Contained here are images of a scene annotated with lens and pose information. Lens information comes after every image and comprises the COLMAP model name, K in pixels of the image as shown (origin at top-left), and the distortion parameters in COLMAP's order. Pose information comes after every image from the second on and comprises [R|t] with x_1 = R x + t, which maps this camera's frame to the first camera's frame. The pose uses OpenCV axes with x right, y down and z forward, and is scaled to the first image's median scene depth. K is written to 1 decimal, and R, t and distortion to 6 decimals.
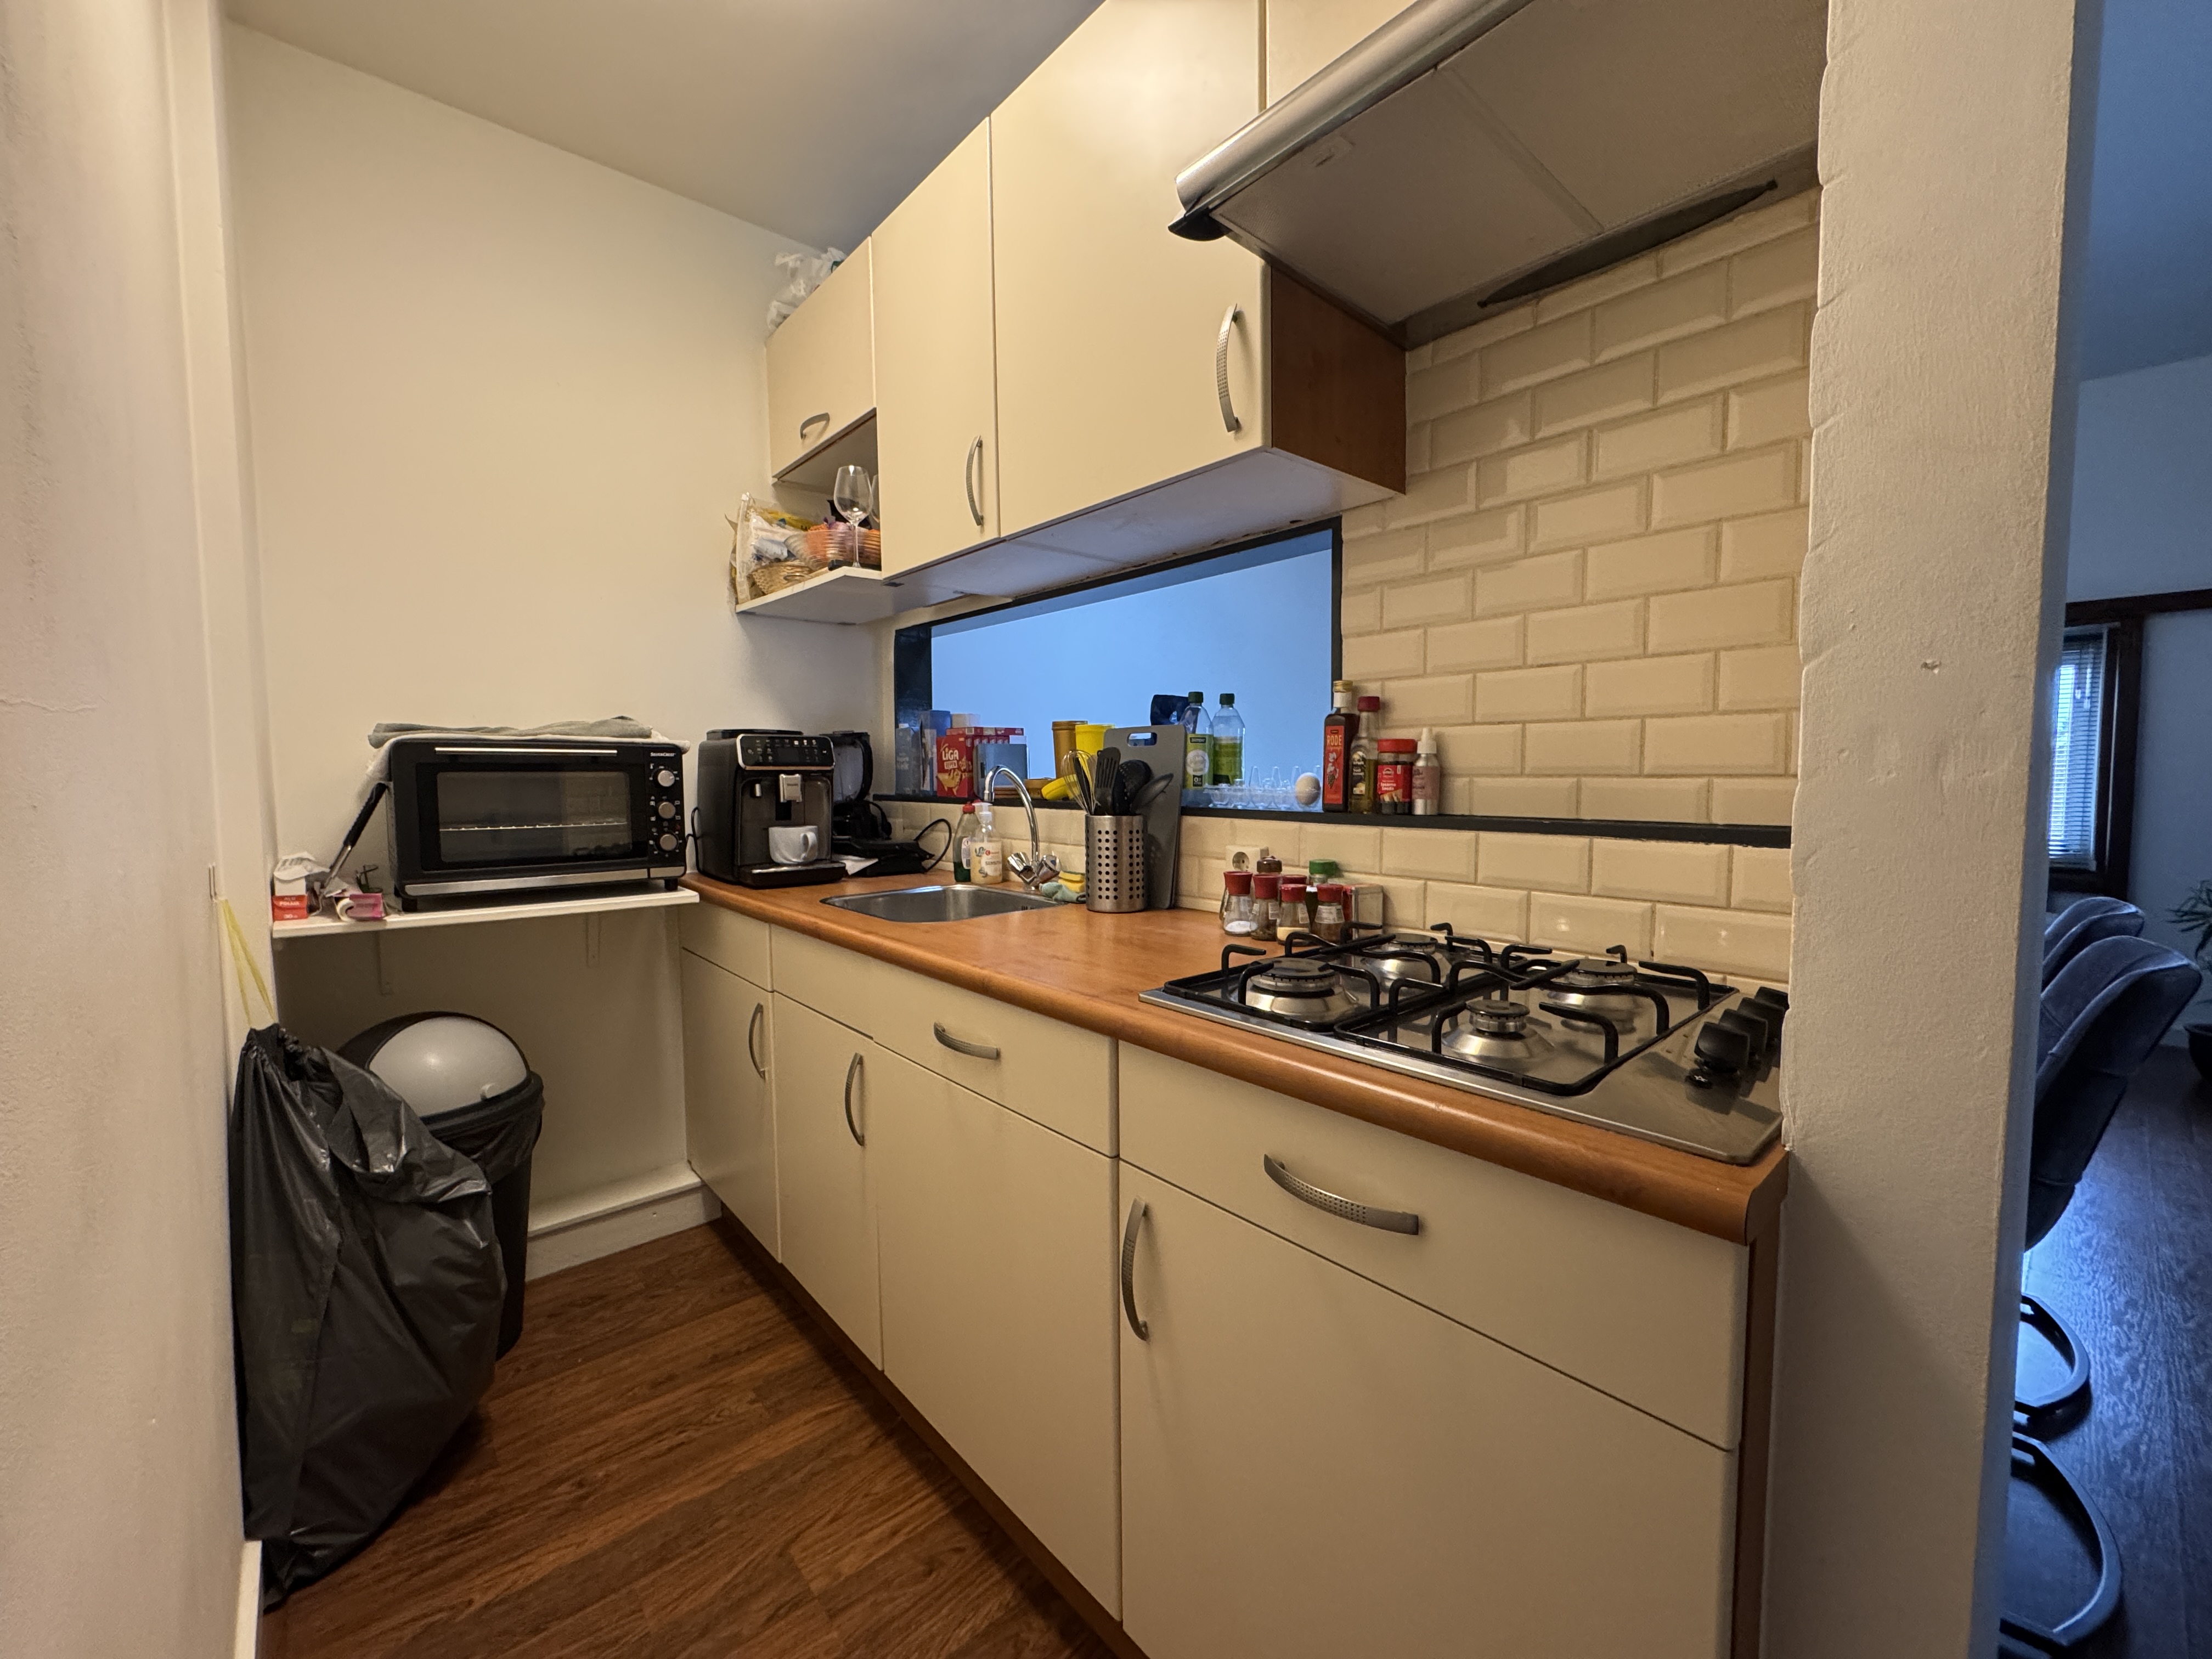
lens RADIAL K [[881.0, 0, 1104.0], [0, 881.0, 829.3], [0, 0, 1]] dist [-0.003301, 0.000428]
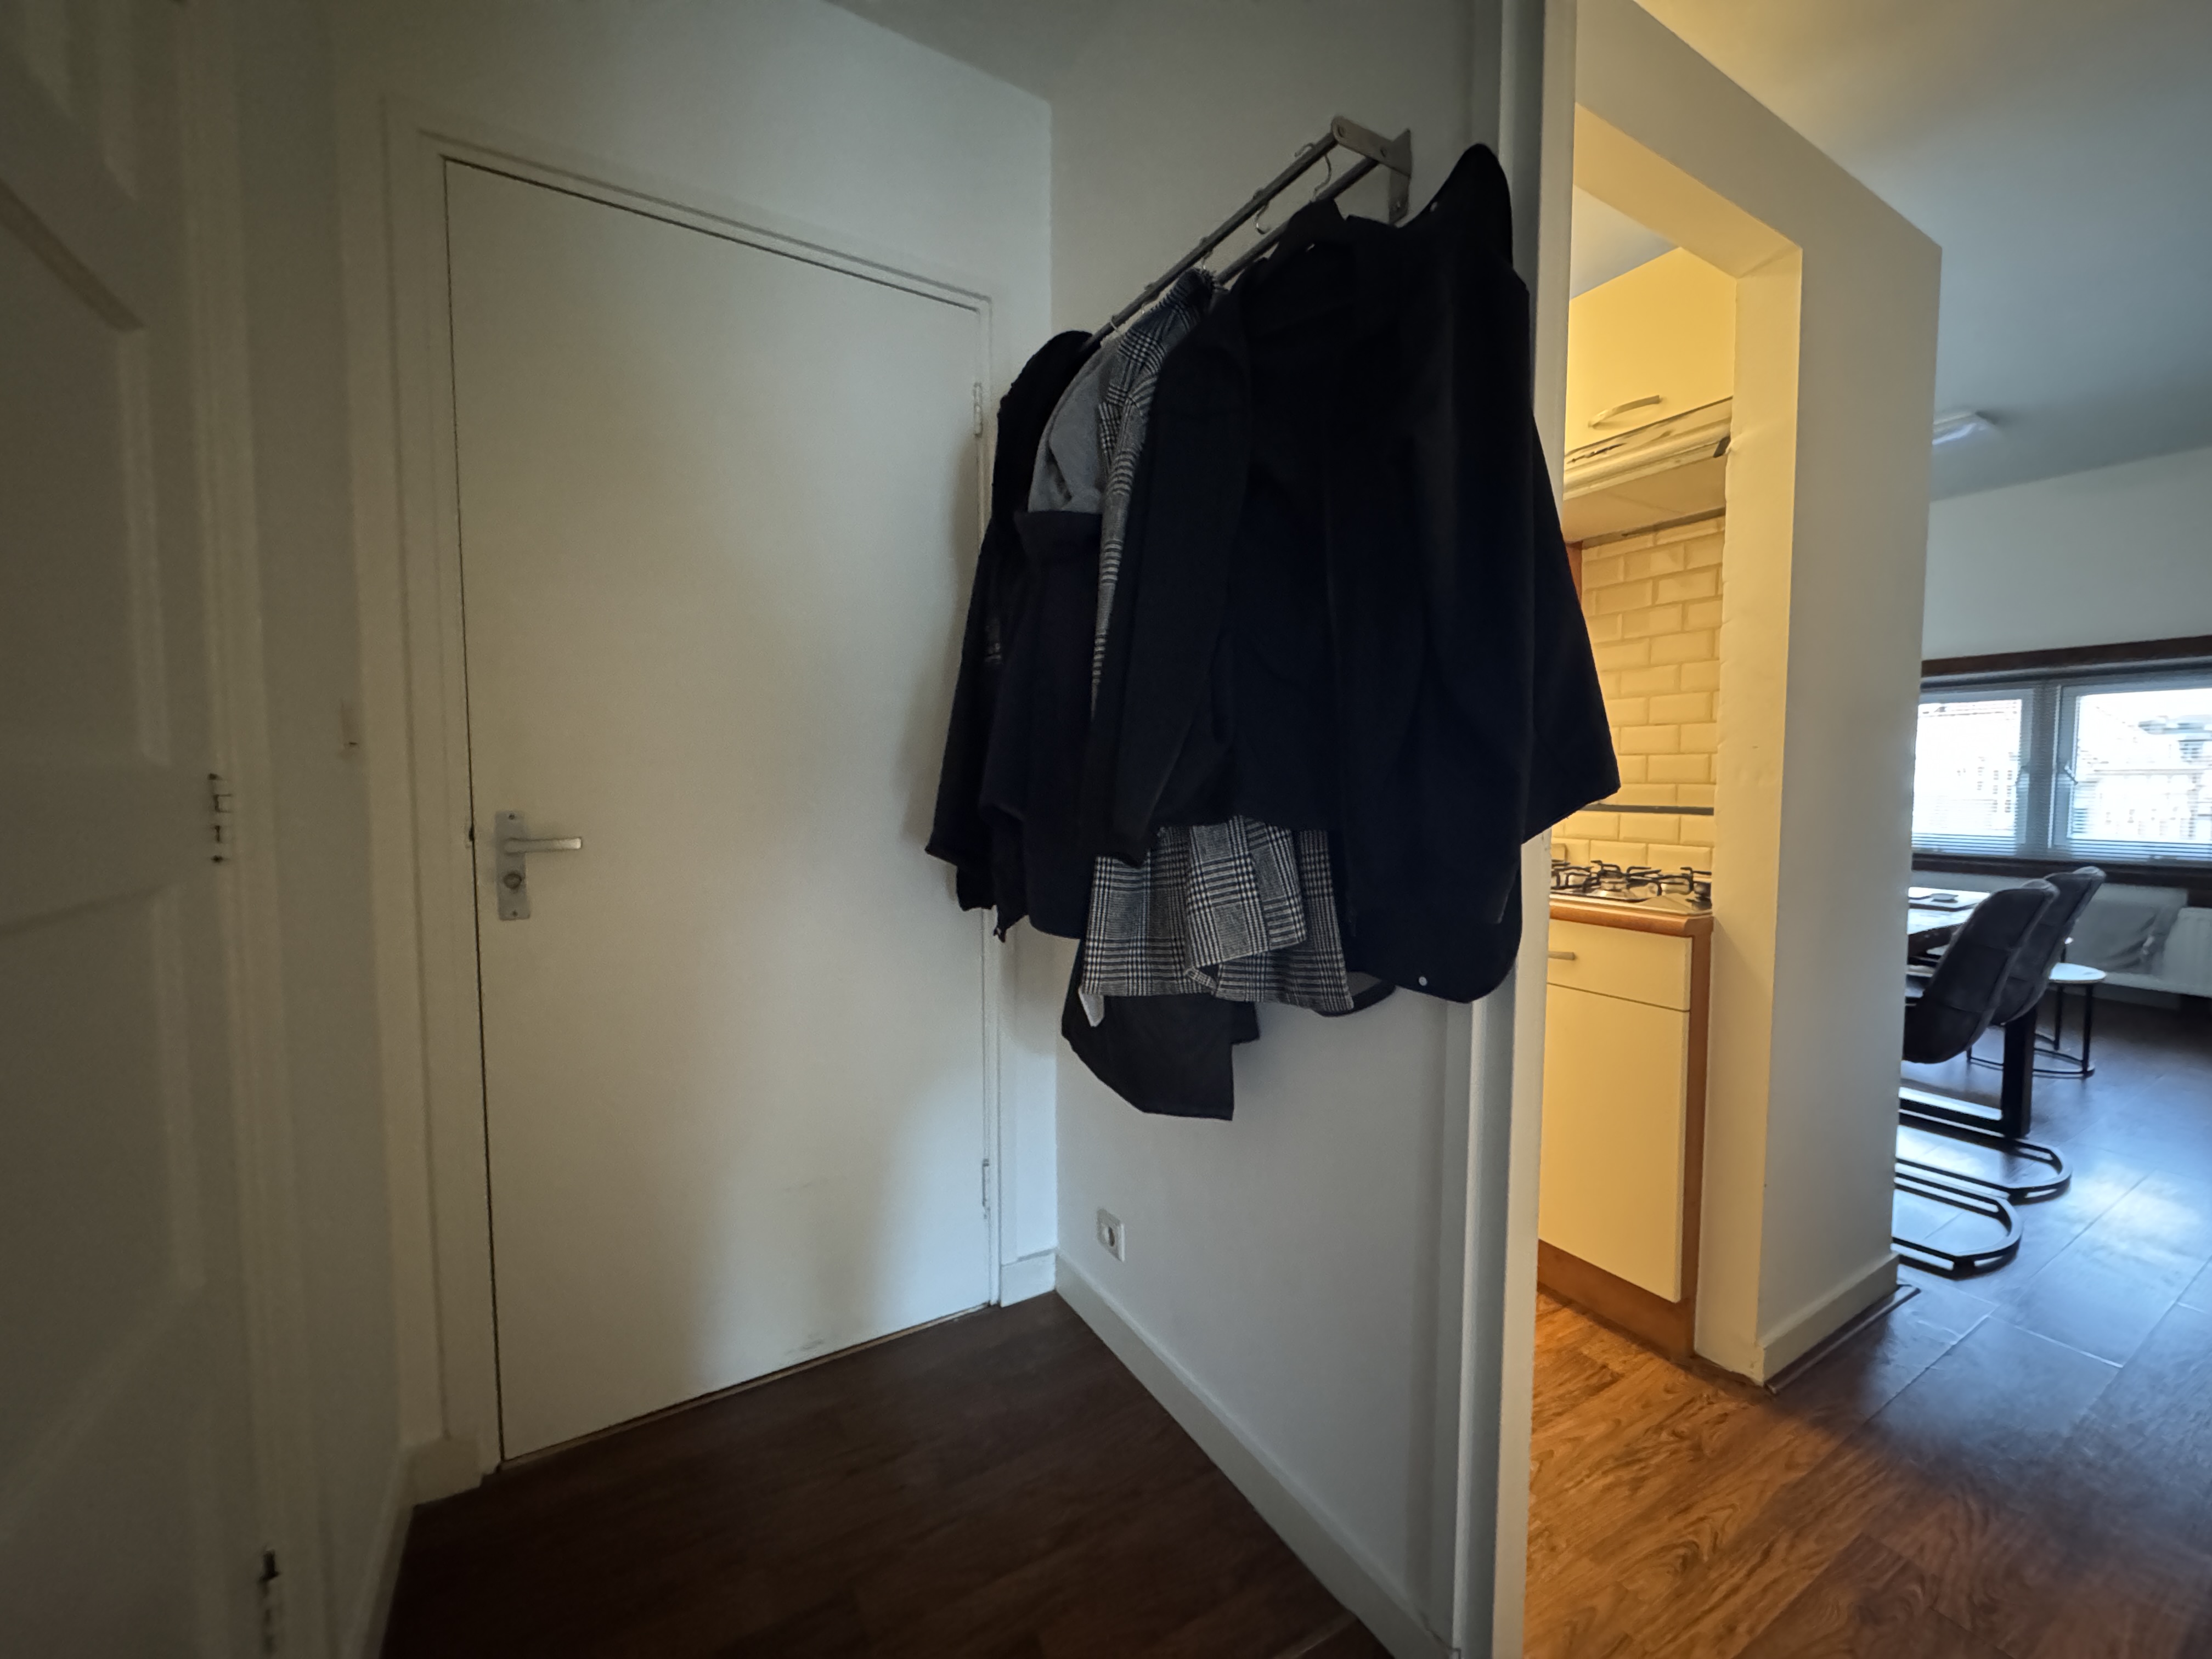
lens RADIAL K [[881.0, 0, 1104.0], [0, 881.0, 829.3], [0, 0, 1]] dist [-0.003301, 0.000428]
pose [[0.983221, 0.014156, -0.181870, -0.340022], [-0.015181, 0.999876, -0.004246, 0.068864], [0.181788, 0.006936, 0.983313, -1.132833]]
